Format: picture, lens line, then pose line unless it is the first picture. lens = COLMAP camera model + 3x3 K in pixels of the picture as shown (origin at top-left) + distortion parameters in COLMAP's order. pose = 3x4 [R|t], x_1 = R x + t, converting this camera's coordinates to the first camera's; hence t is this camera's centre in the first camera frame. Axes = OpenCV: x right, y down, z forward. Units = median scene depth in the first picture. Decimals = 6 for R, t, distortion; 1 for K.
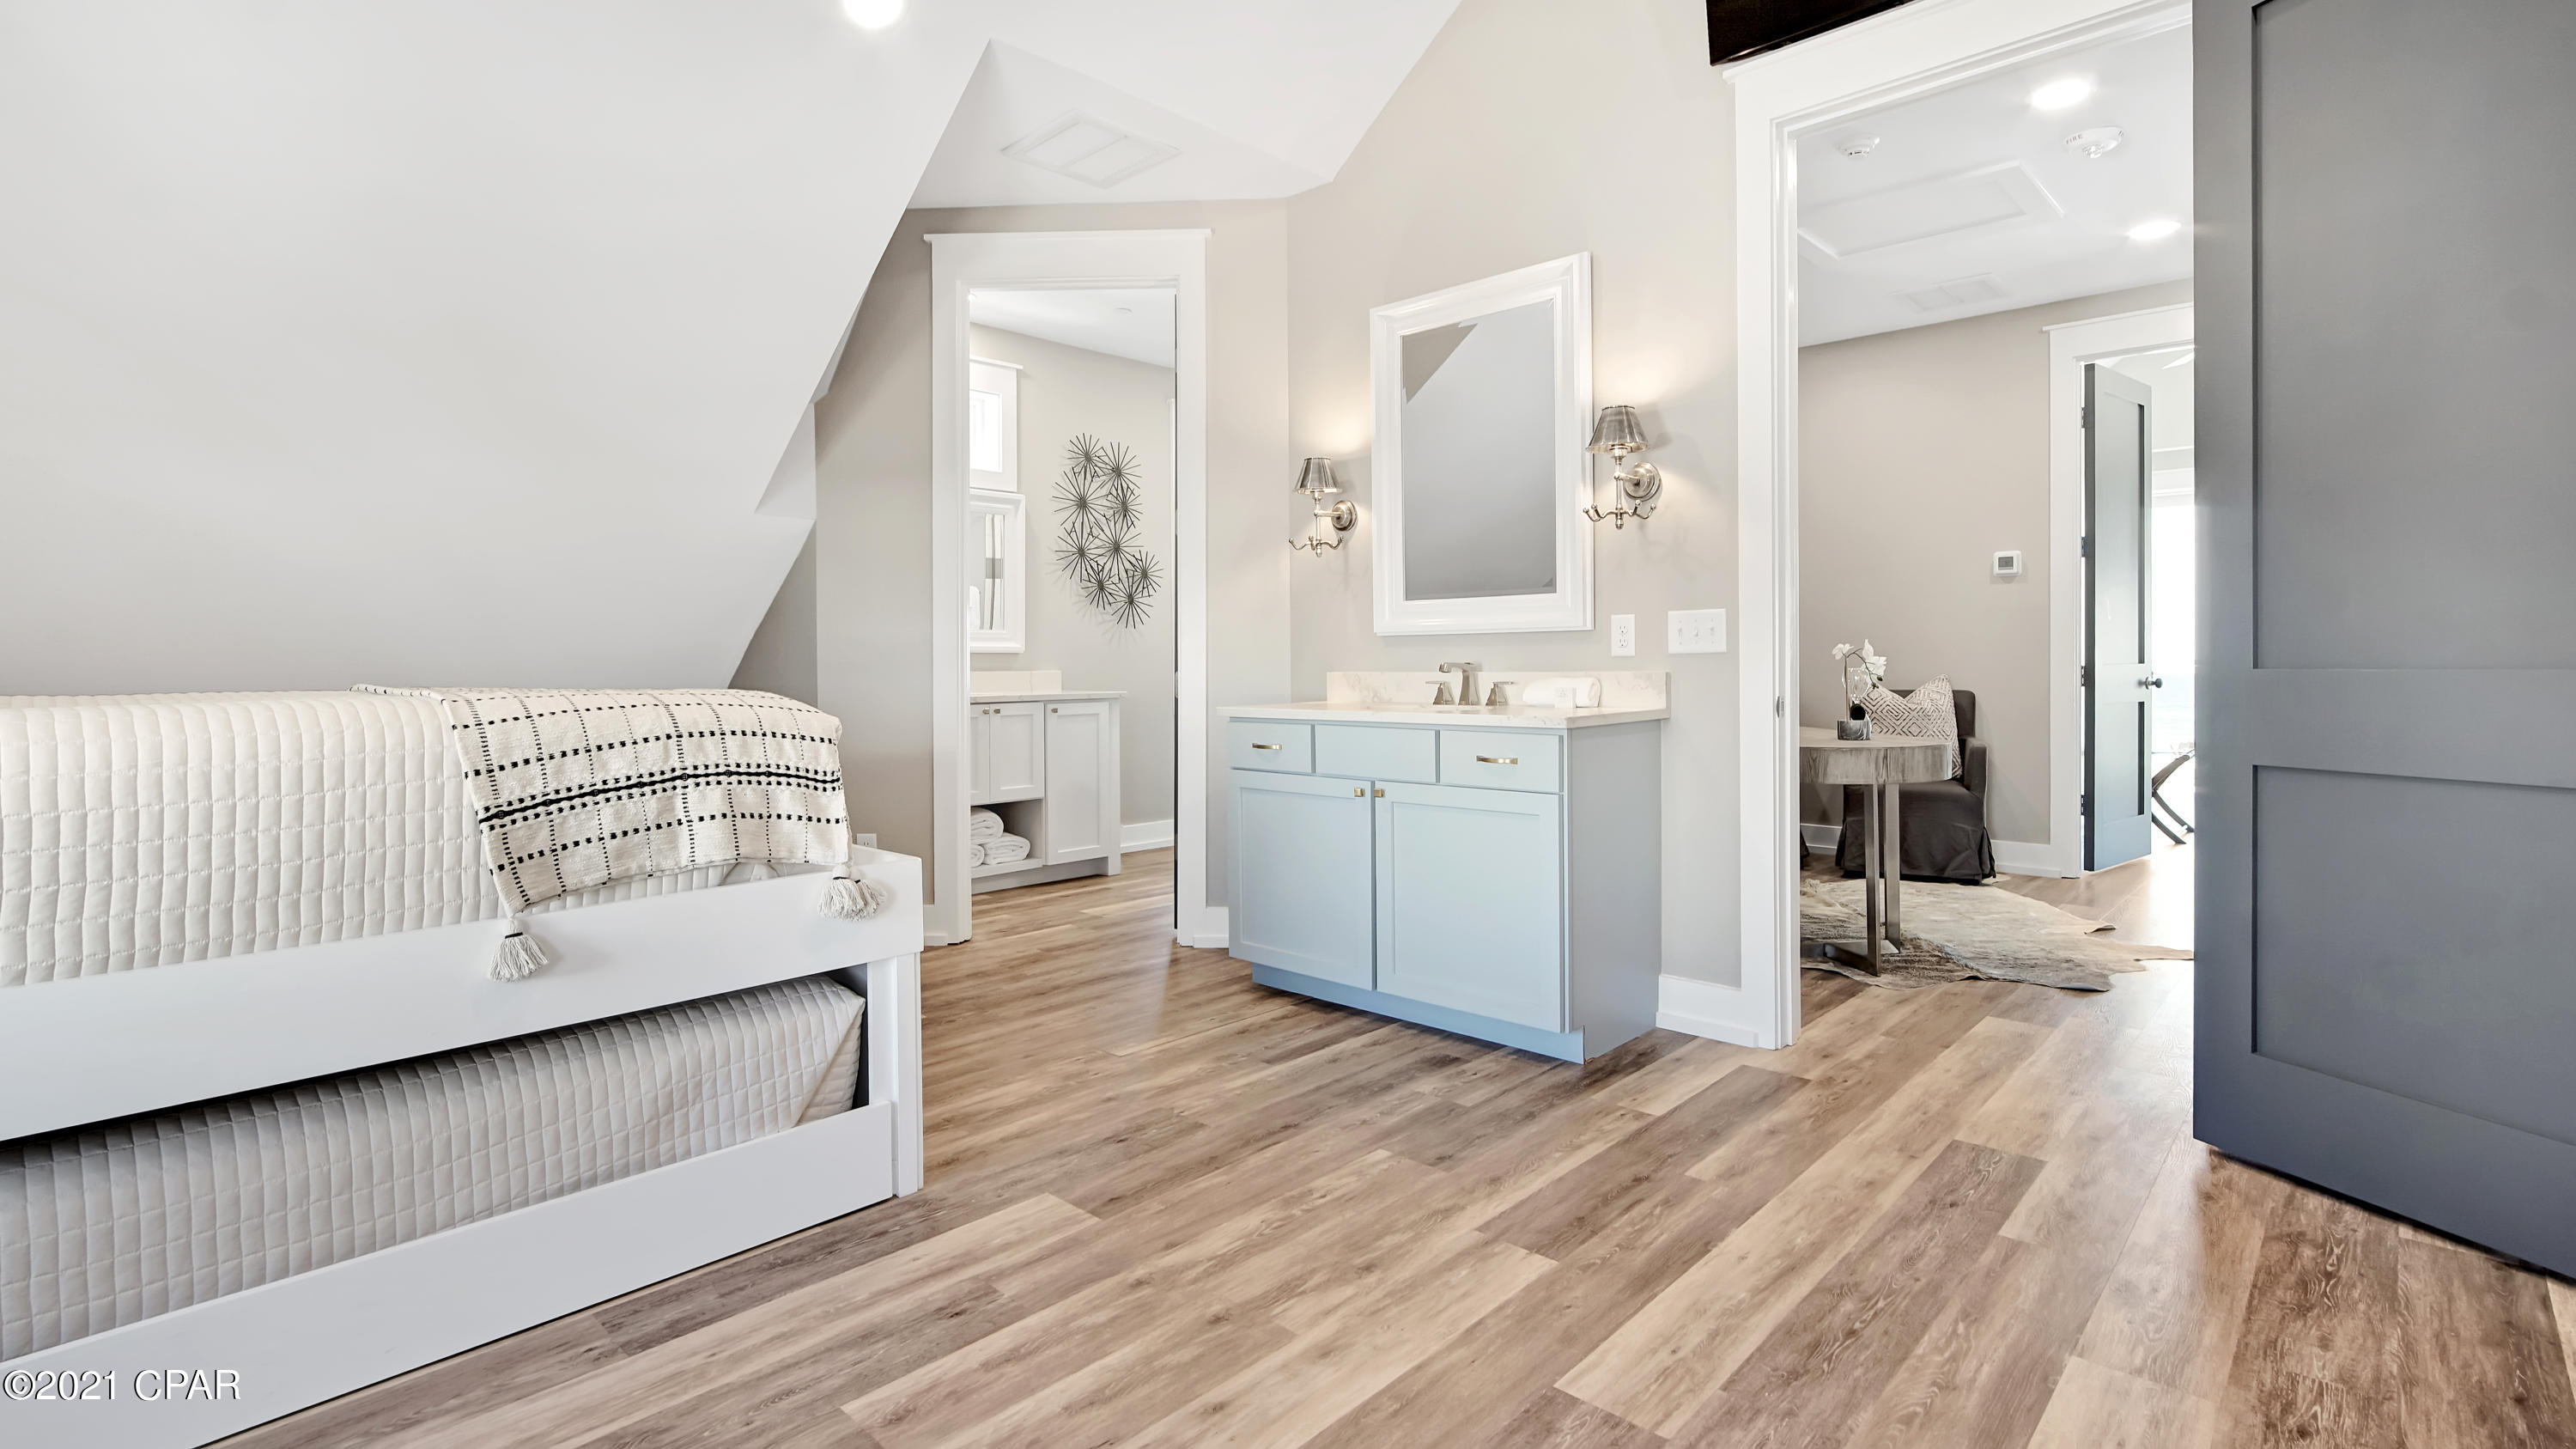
lens RADIAL K [[1191.8, 0, 1288.2], [0, 1191.8, 672.2], [0, 0, 1]] dist [-0.019287, 0.000431]
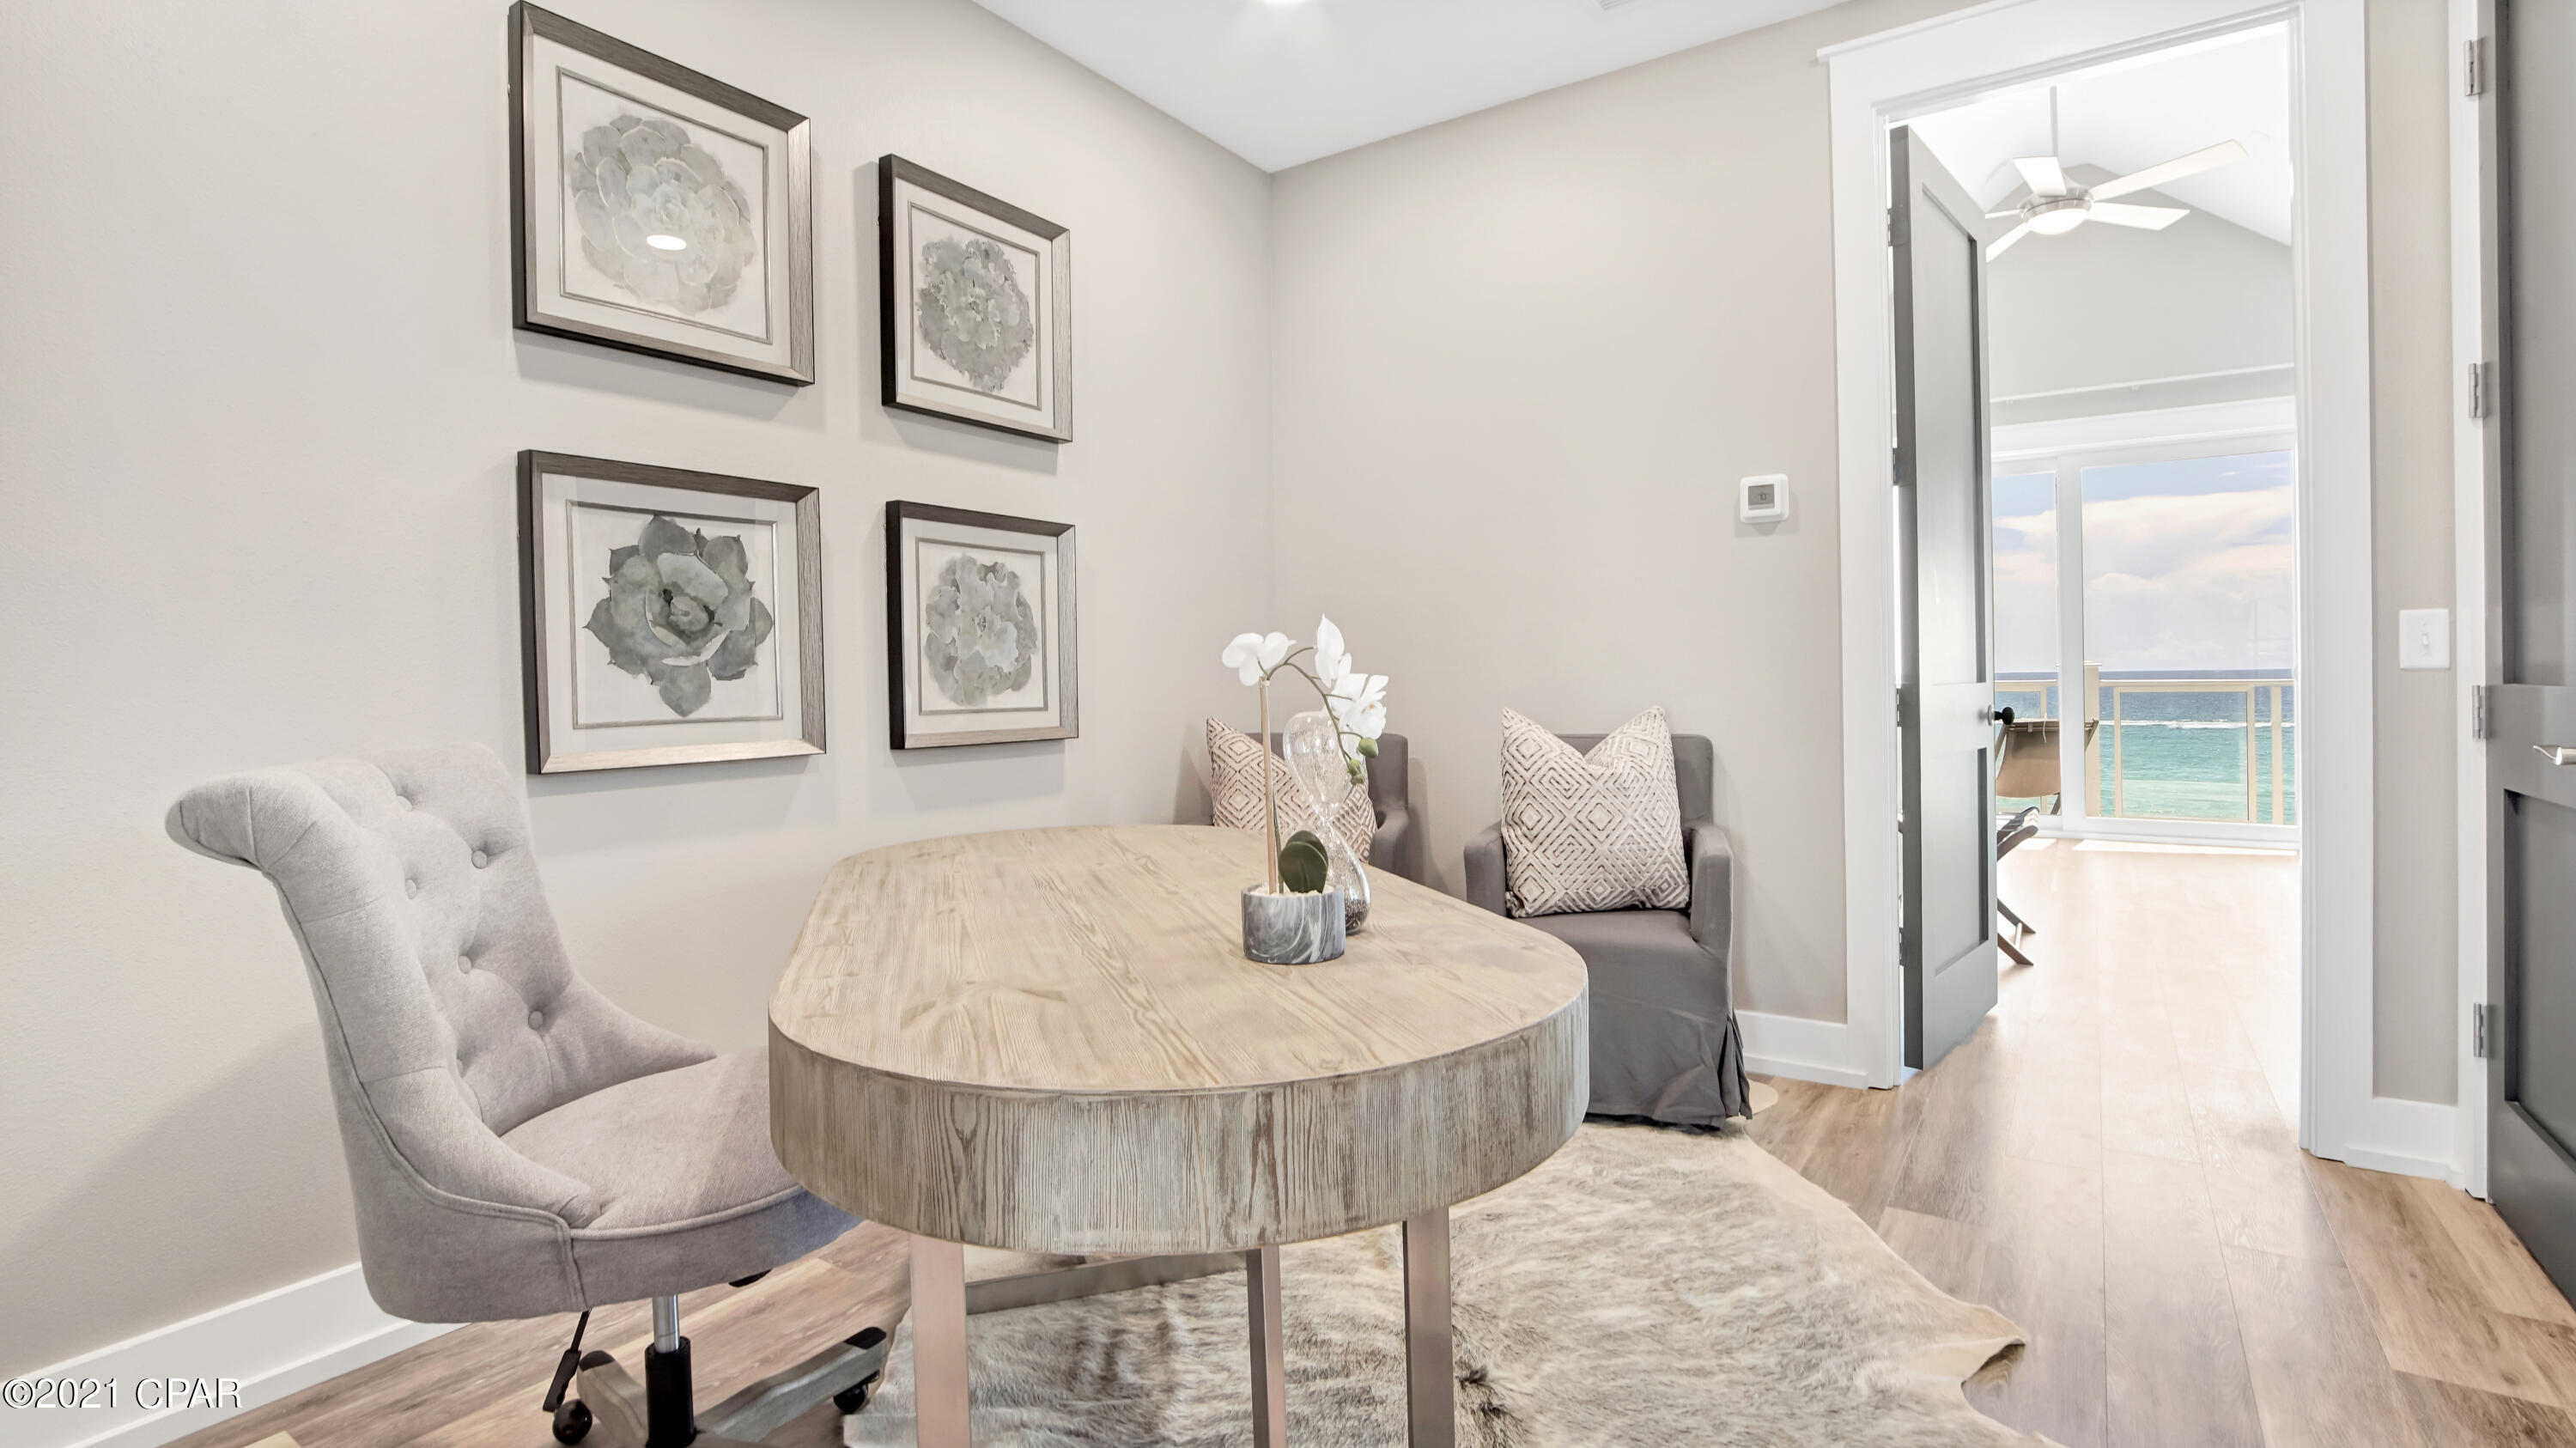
lens RADIAL K [[1191.8, 0, 1288.2], [0, 1191.8, 671.7], [0, 0, 1]] dist [-0.019287, 0.000431]
pose [[0.986207, -0.006583, 0.165387, 0.201064], [0.009258, 0.999838, -0.015410, -0.004462], [-0.165259, 0.016728, 0.986108, 0.333019]]
